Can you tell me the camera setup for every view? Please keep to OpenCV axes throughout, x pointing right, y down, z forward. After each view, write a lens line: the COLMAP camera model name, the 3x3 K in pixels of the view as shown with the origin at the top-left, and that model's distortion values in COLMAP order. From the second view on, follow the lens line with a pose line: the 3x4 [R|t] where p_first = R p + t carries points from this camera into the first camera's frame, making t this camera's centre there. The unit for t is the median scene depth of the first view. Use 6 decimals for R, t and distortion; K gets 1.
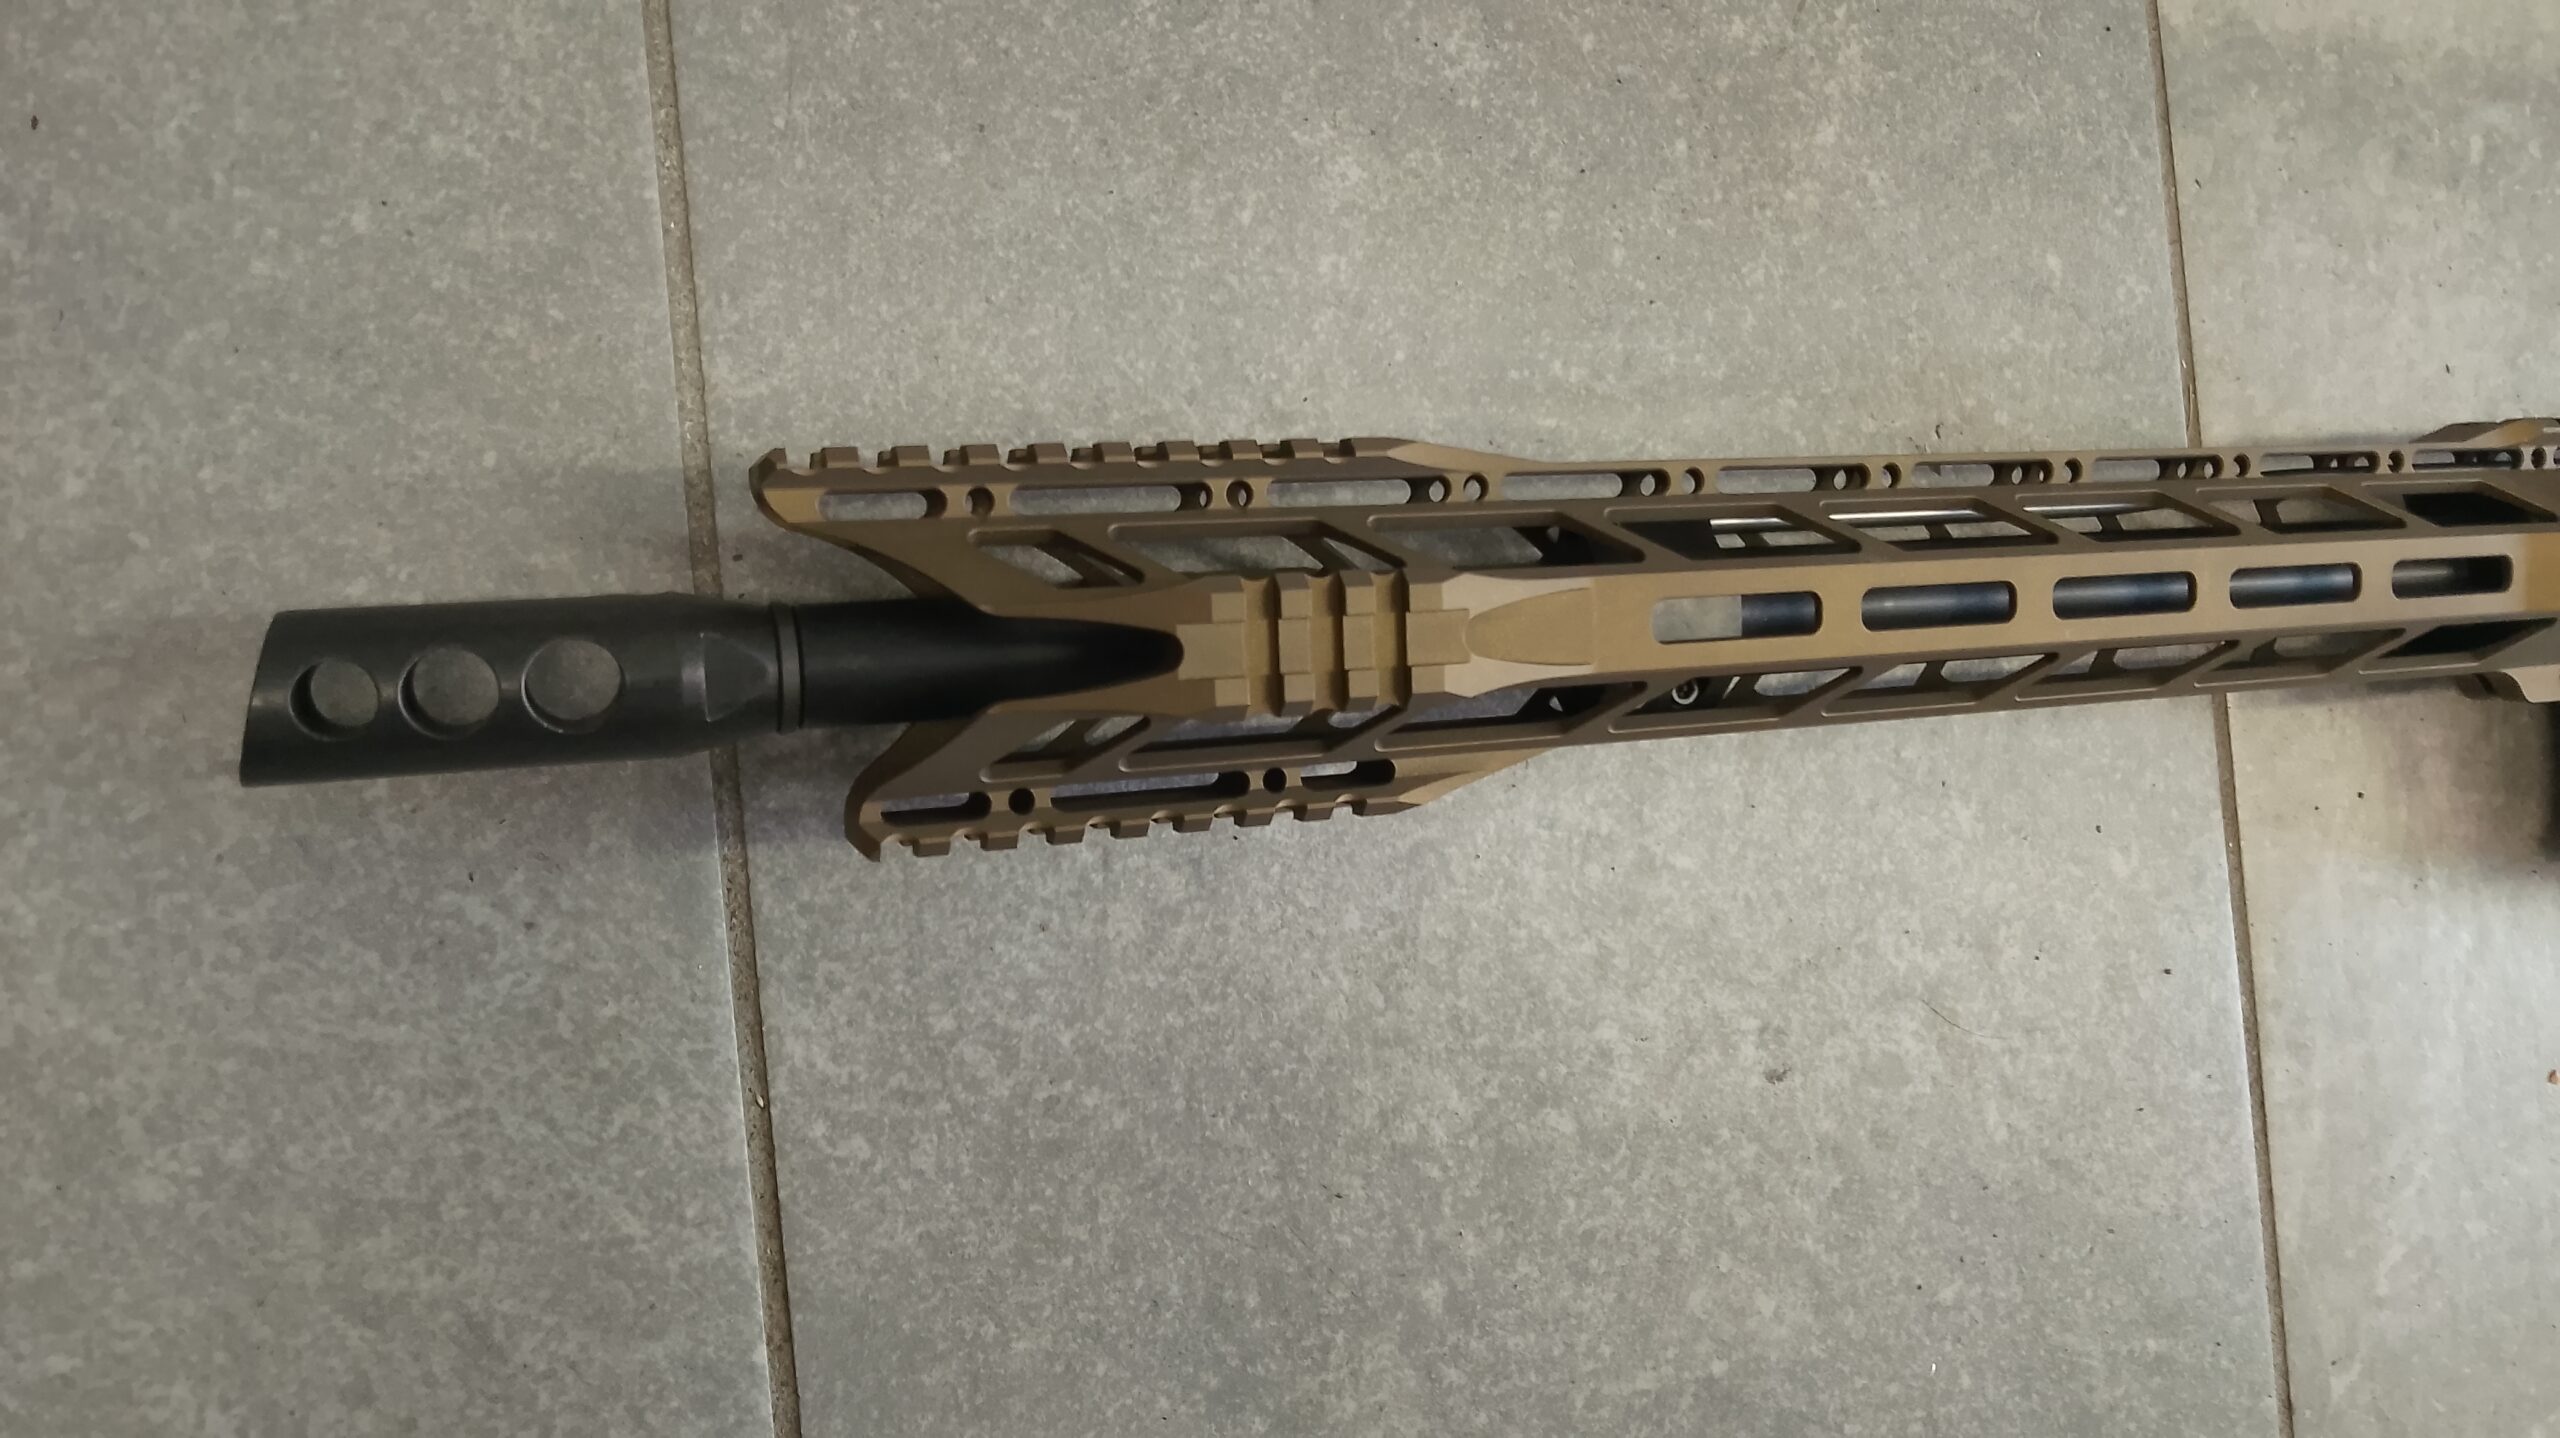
lens RADIAL K [[1925.4, 0, 1262.7], [0, 1925.4, 697.6], [0, 0, 1]] dist [-0.012202, -0.002947]
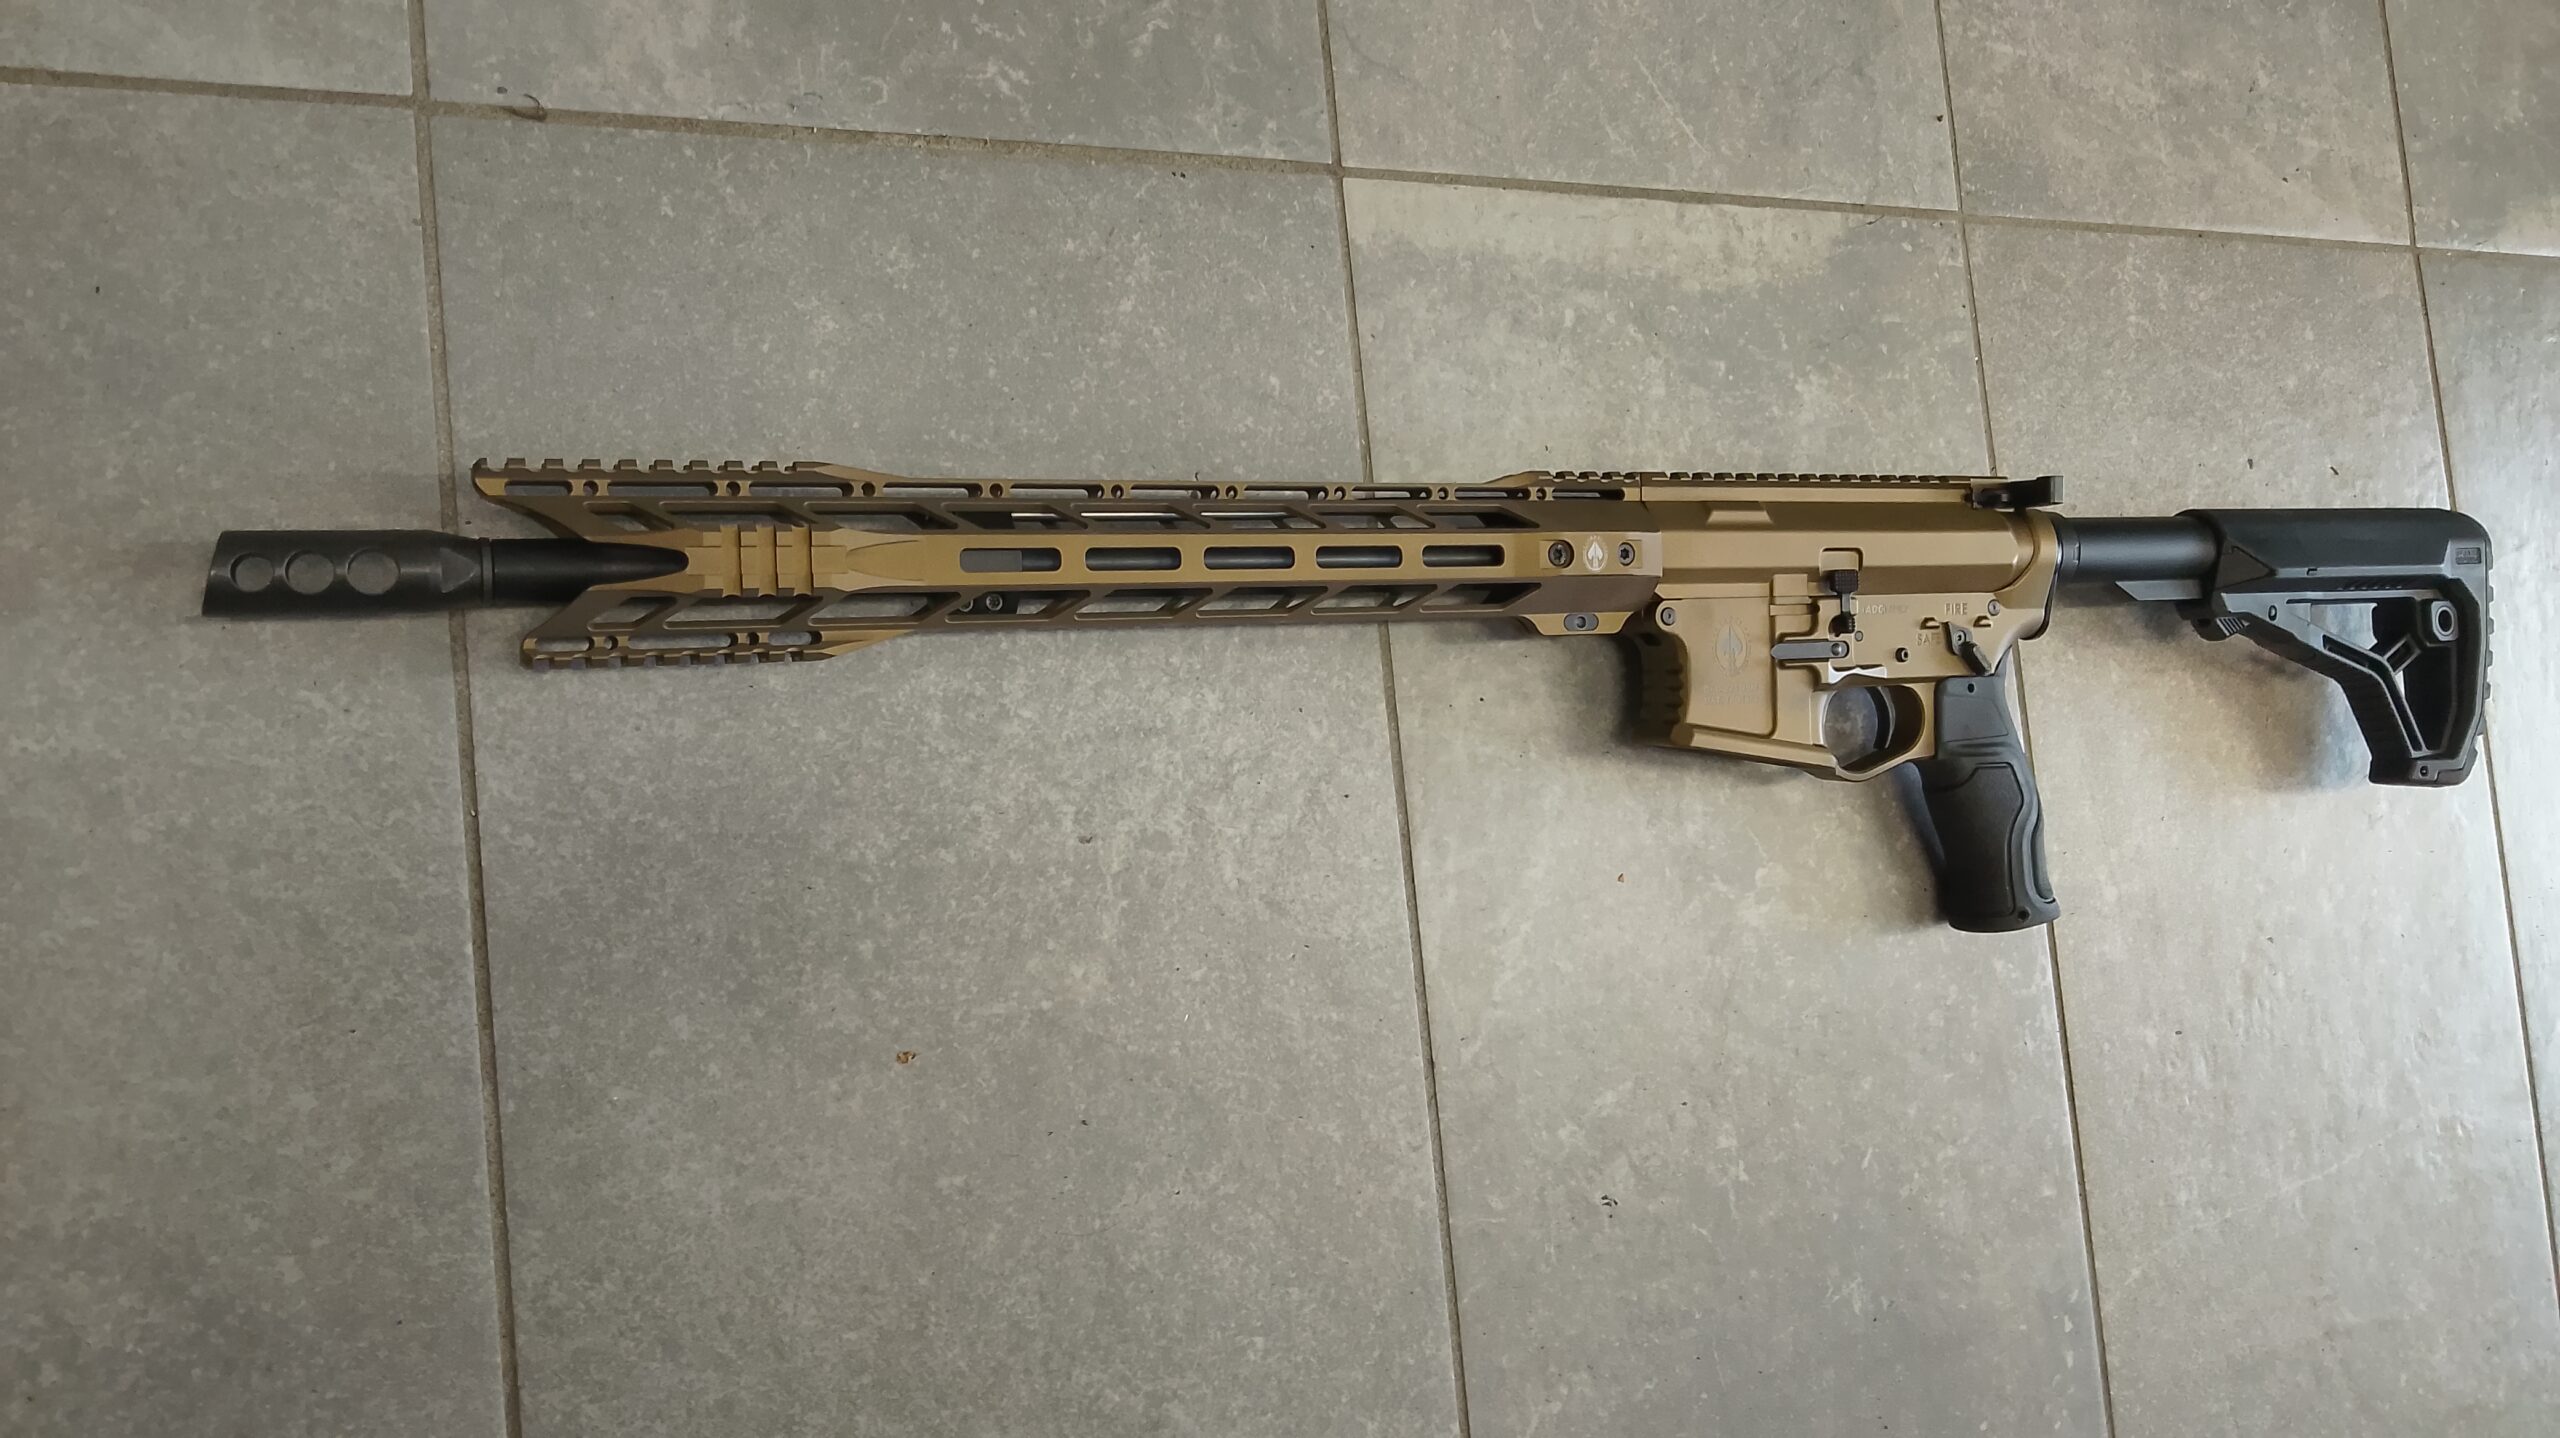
lens RADIAL K [[1925.4, 0, 1264.7], [0, 1925.4, 696.2], [0, 0, 1]] dist [-0.012202, -0.002947]
pose [[0.996963, 0.001107, 0.077865, 0.292189], [0.004402, 0.997499, -0.070543, 0.190131], [-0.077749, 0.070672, 0.994465, -0.745909]]
